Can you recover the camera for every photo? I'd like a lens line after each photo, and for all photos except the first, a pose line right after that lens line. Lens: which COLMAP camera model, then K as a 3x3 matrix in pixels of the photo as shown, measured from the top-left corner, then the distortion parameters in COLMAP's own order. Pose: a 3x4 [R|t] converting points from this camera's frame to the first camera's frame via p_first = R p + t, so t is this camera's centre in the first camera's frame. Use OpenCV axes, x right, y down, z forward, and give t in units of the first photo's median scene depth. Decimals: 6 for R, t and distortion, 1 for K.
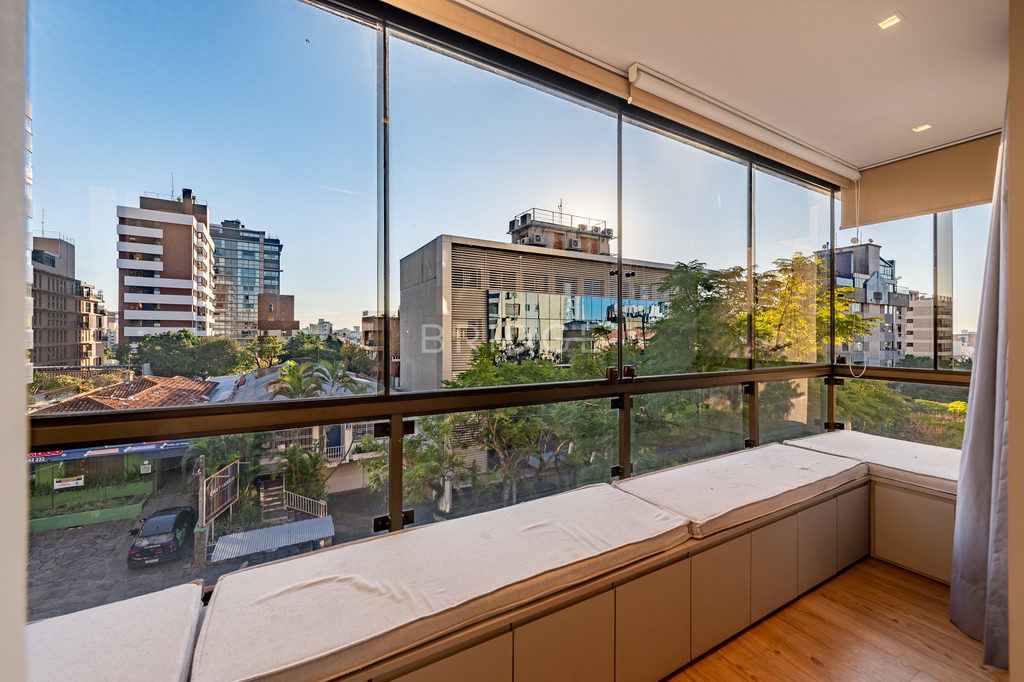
lens RADIAL K [[408.6, 0, 515.2], [0, 408.6, 333.4], [0, 0, 1]] dist [0.002902, 0.000573]
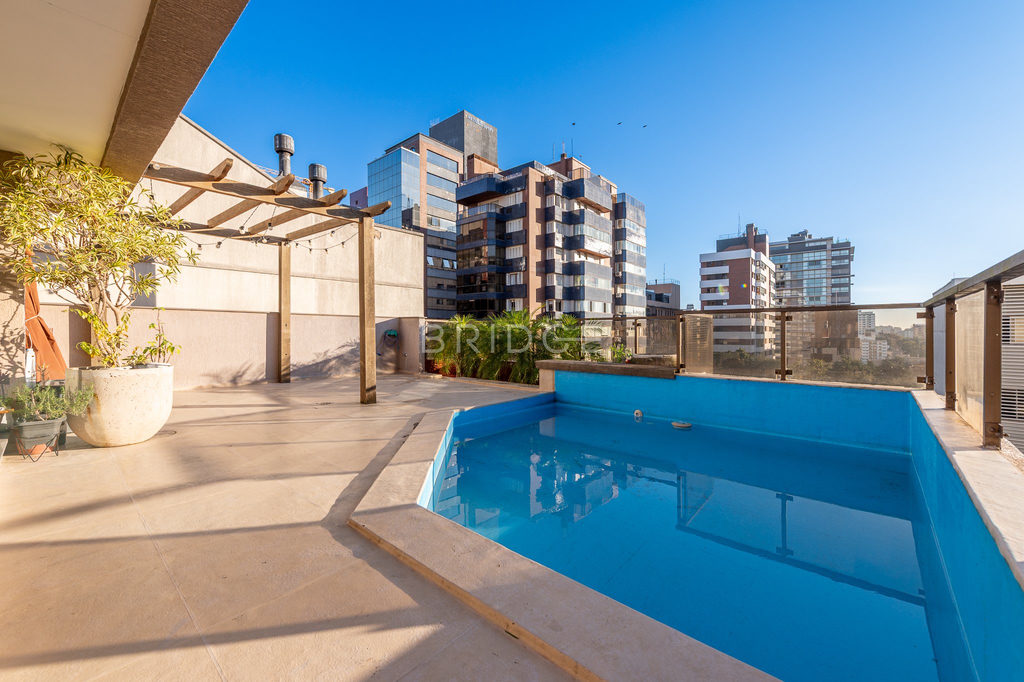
lens RADIAL K [[408.6, 0, 506.4], [0, 408.6, 334.3], [0, 0, 1]] dist [0.002902, 0.000573]
pose [[0.302101, 0.000363, -0.953276, 0.131714], [0.006406, 0.999977, 0.002411, -0.062326], [0.953254, -0.006835, 0.302092, -0.016129]]
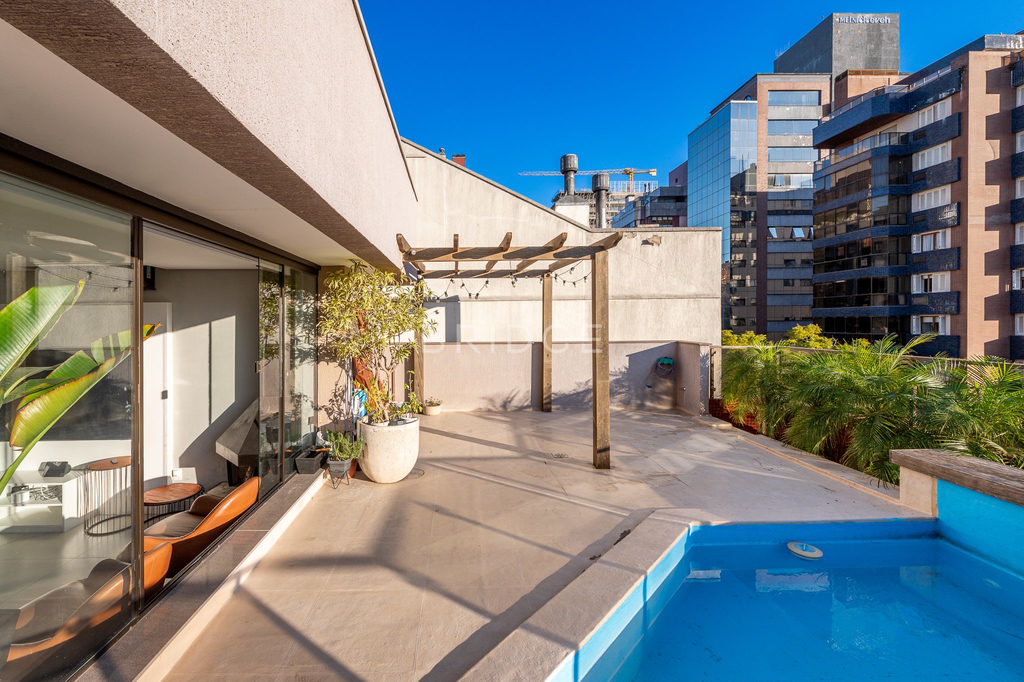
lens RADIAL K [[415.3, 0, 465.5], [0, 415.3, 326.8], [0, 0, 1]] dist [0.007424, -0.001933]
pose [[-0.504786, 0.018029, -0.863056, 0.115216], [0.016618, 0.999800, 0.011165, -0.077777], [0.863085, -0.008706, -0.504984, 0.003317]]
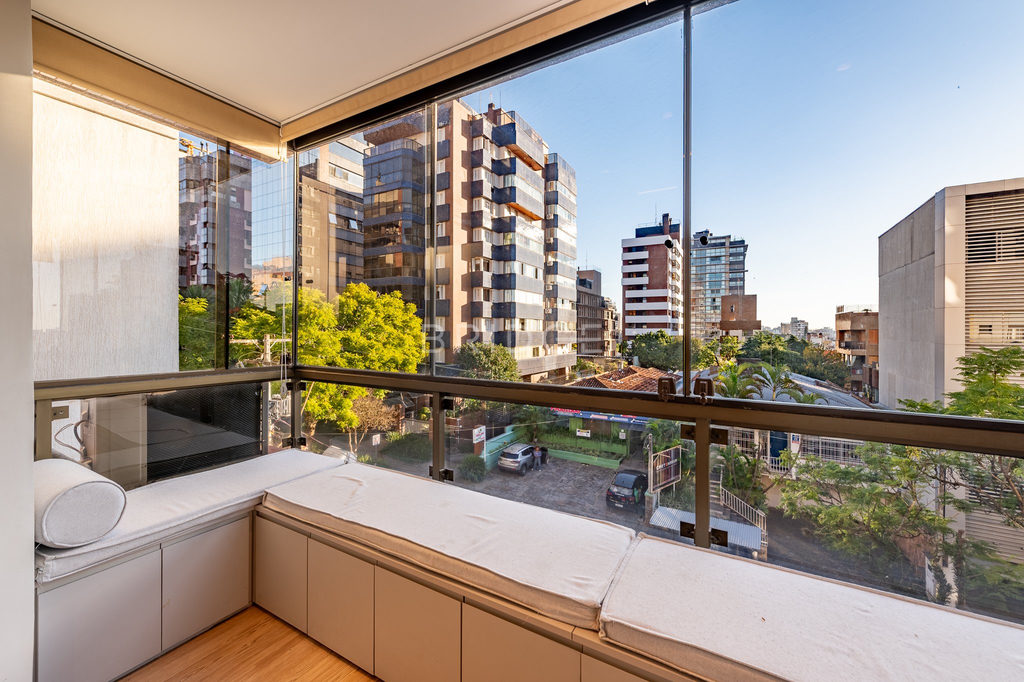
lens RADIAL K [[408.6, 0, 512.5], [0, 408.6, 334.3], [0, 0, 1]] dist [0.002902, 0.000573]
pose [[0.496732, 0.002218, -0.867901, 0.026646], [-0.000394, 0.999997, 0.002330, 0.000247], [0.867904, -0.000815, 0.496731, 0.015334]]
